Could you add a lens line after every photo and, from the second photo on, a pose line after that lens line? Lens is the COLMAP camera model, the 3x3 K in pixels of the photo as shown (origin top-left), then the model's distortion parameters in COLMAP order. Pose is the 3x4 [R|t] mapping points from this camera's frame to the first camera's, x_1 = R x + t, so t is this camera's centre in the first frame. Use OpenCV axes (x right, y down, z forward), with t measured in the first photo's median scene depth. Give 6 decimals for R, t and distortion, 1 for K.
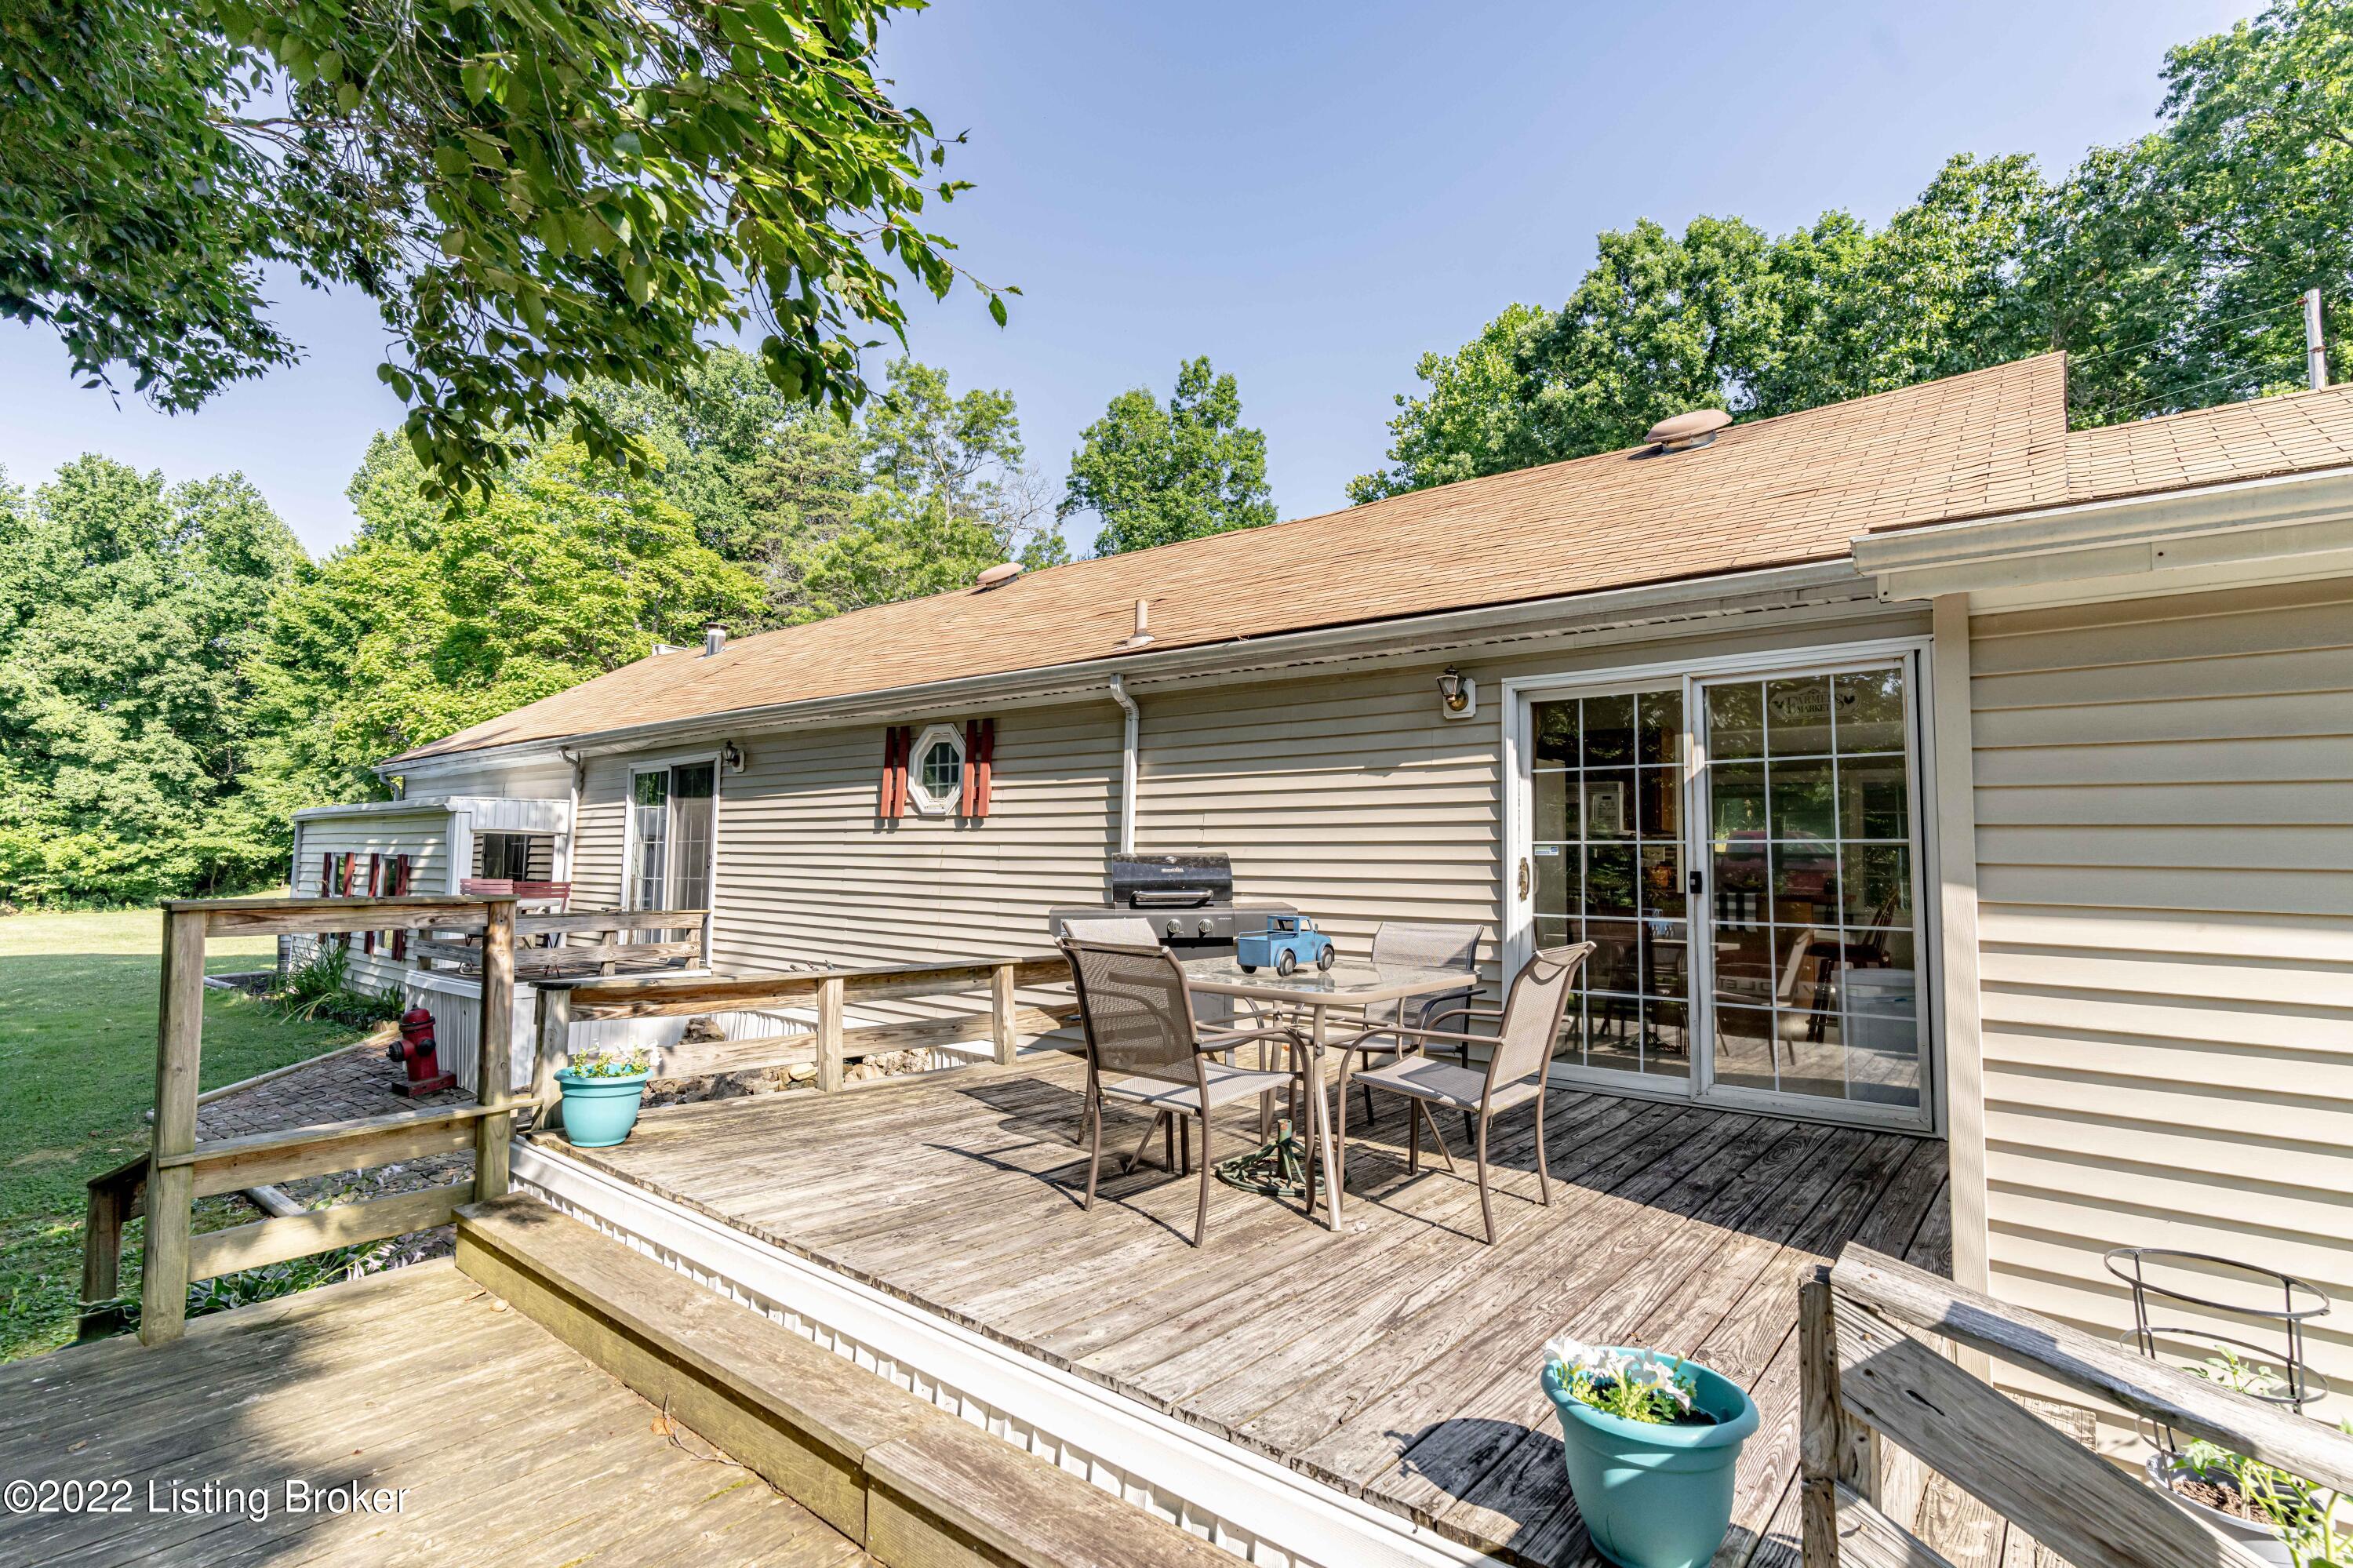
lens RADIAL K [[1116.2, 0, 1173.9], [0, 1116.2, 783.0], [0, 0, 1]] dist [0.003821, -0.001004]
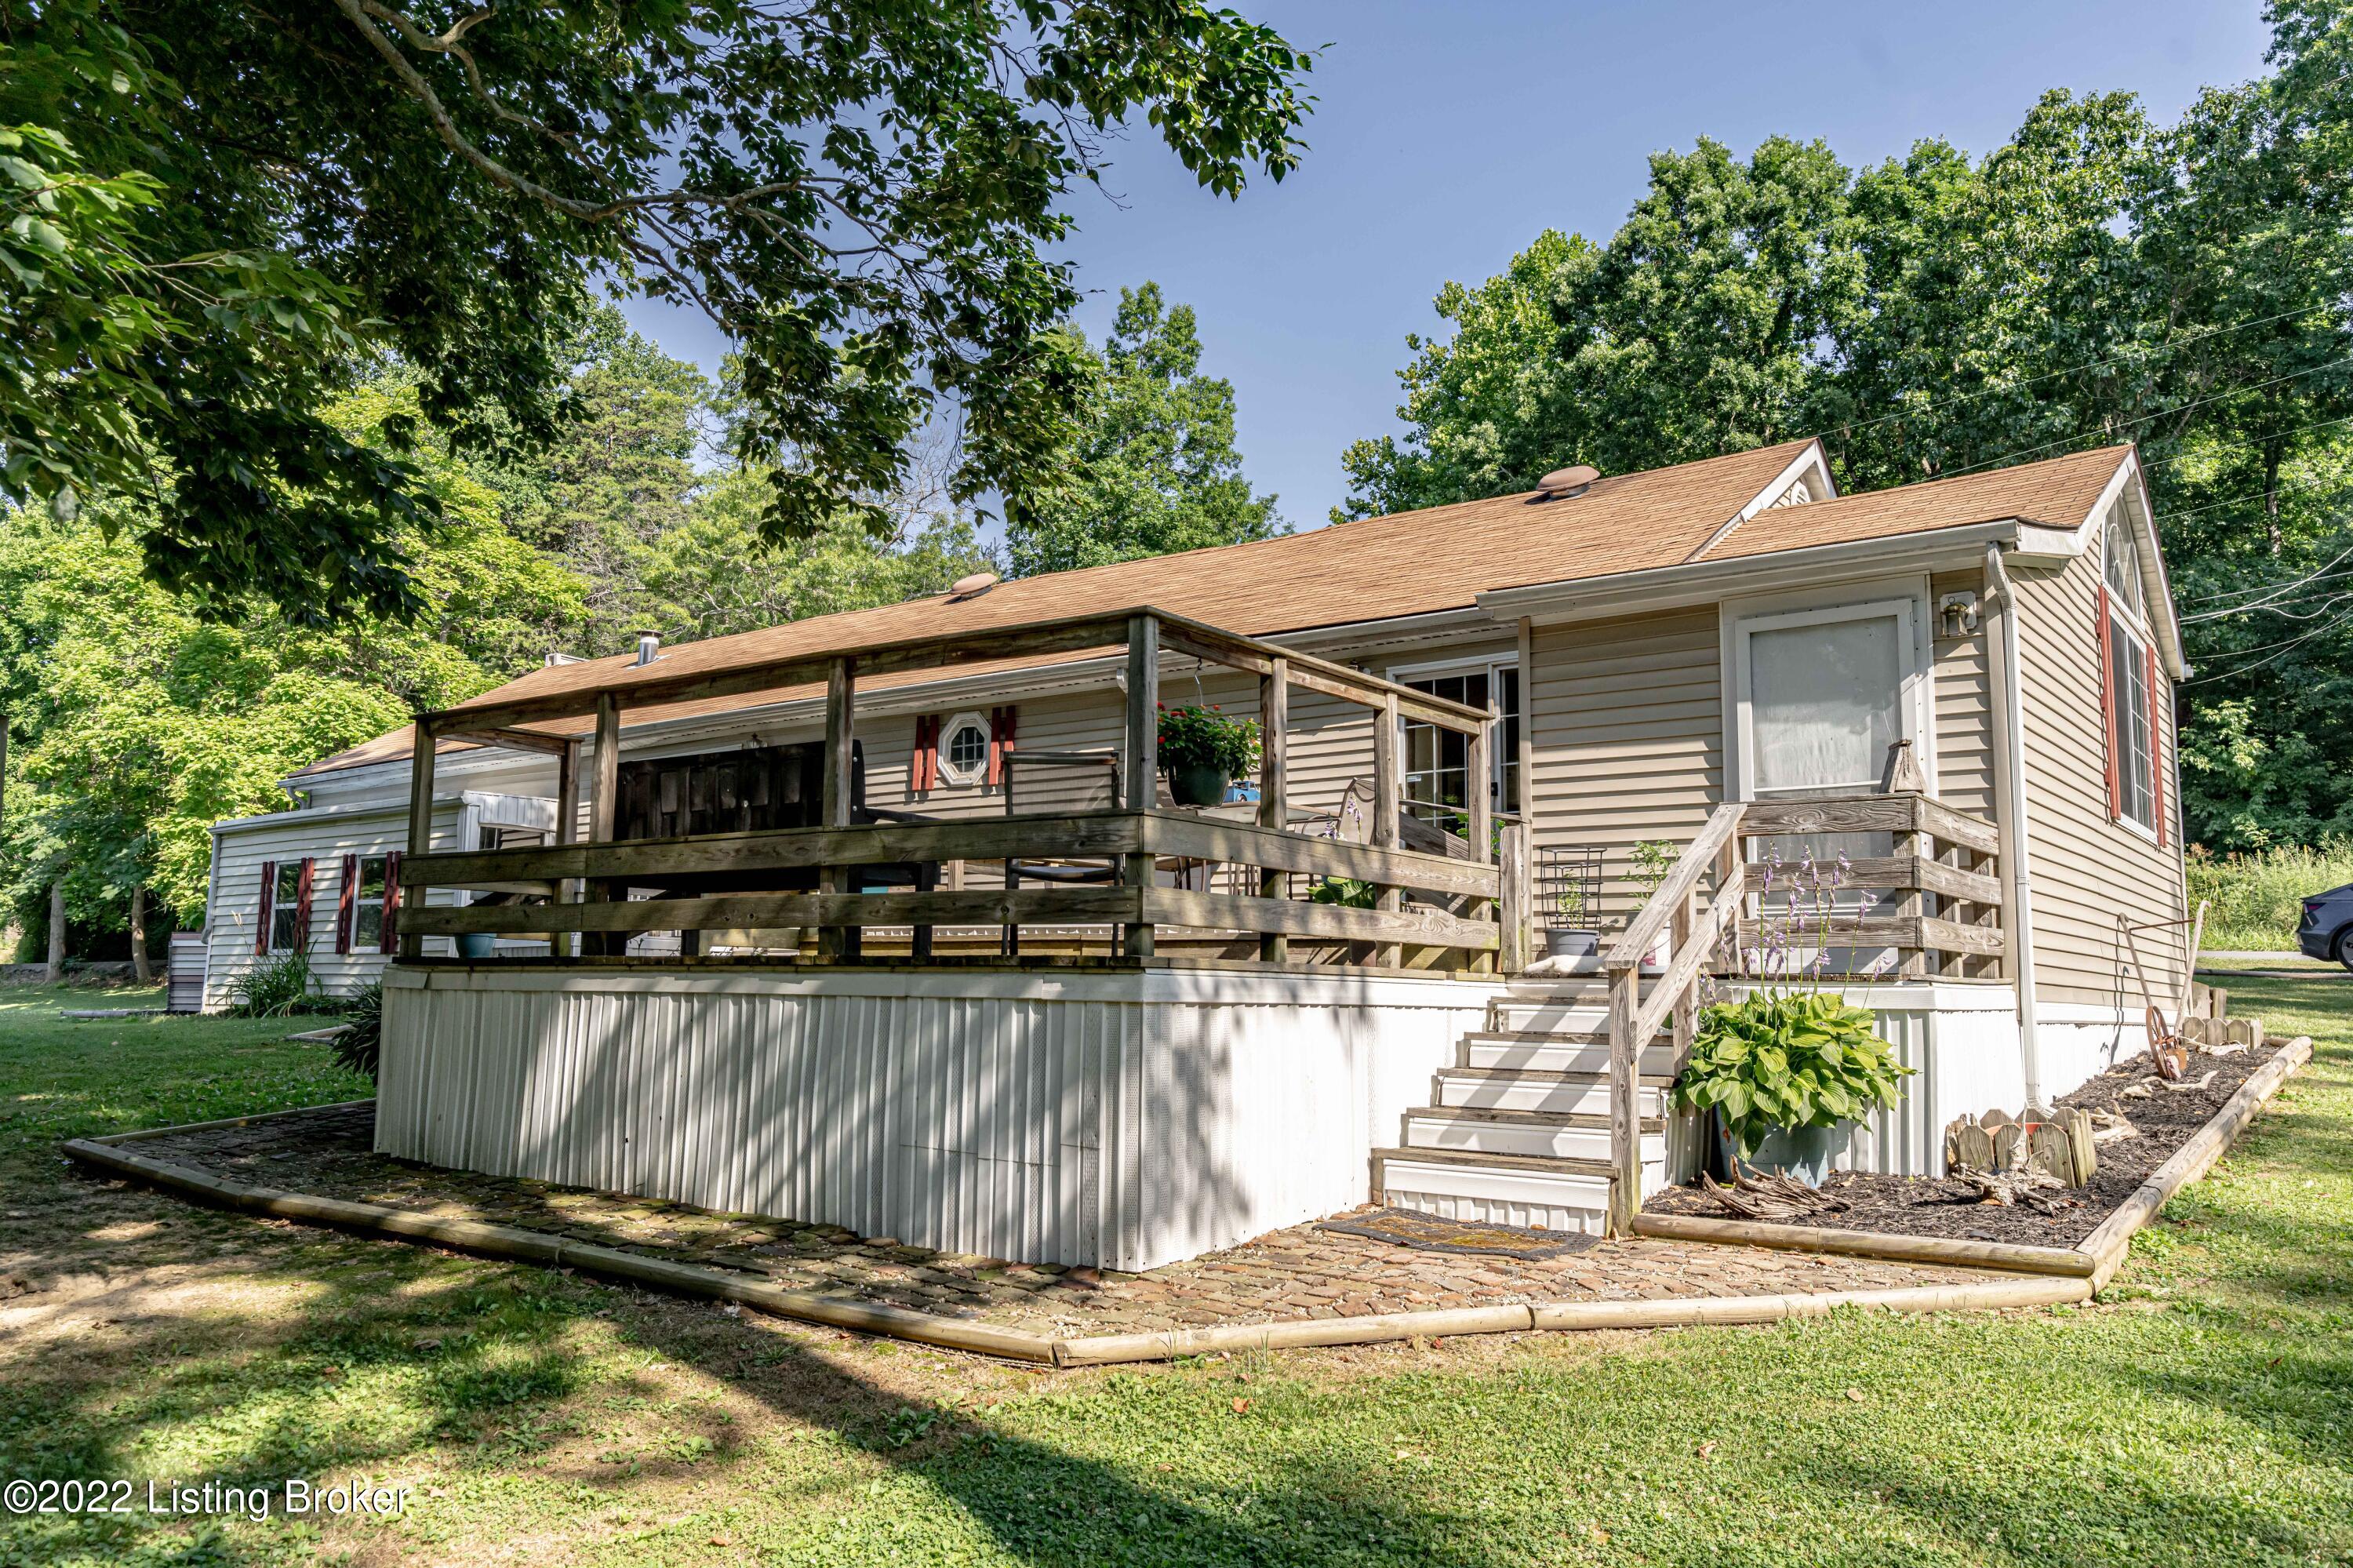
lens RADIAL K [[1734.2, 0, 1171.7], [0, 1734.2, 787.5], [0, 0, 1]] dist [-0.003750, -0.007304]
pose [[0.998971, 0.003425, 0.045216, -0.017545], [-0.000855, 0.998388, -0.056749, 0.033861], [-0.045337, 0.056652, 0.997364, -0.221711]]
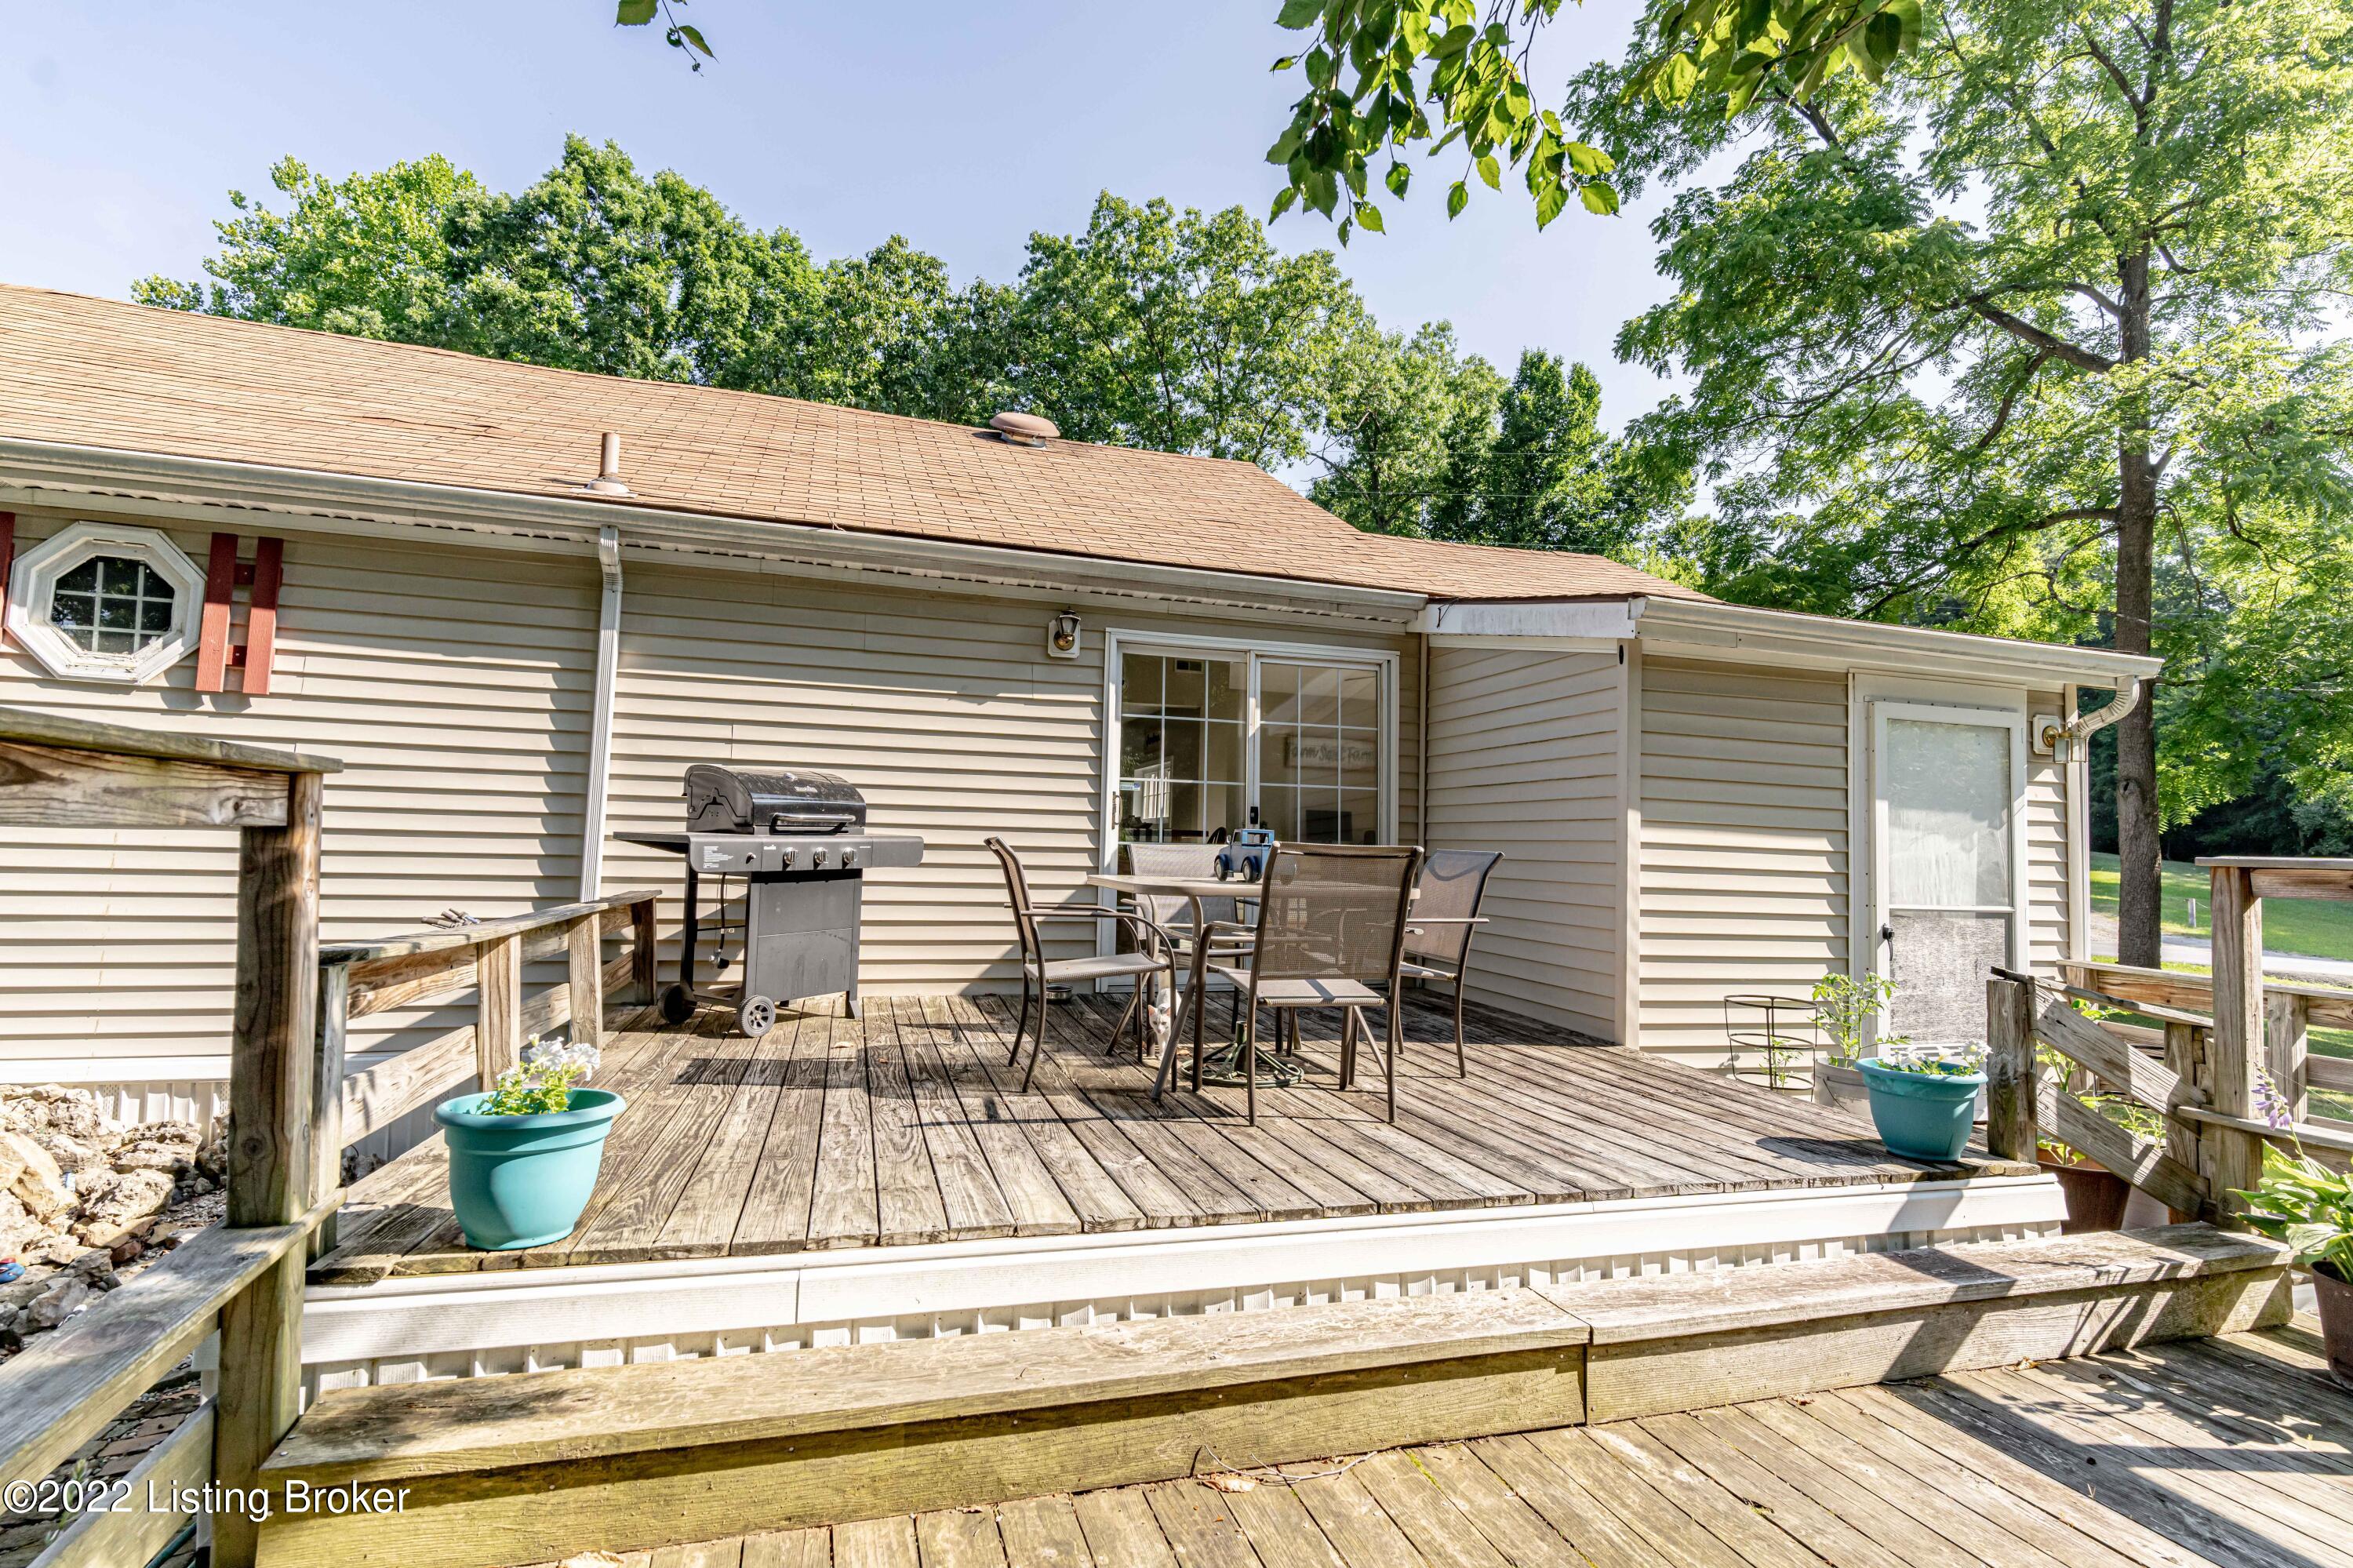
lens RADIAL K [[1116.2, 0, 1172.7], [0, 1116.2, 779.2], [0, 0, 1]] dist [0.003821, -0.001004]
pose [[0.550756, 0.054249, 0.832902, -0.094696], [-0.079446, 0.996762, -0.012388, 0.010328], [-0.830877, -0.059348, 0.553283, 0.054889]]
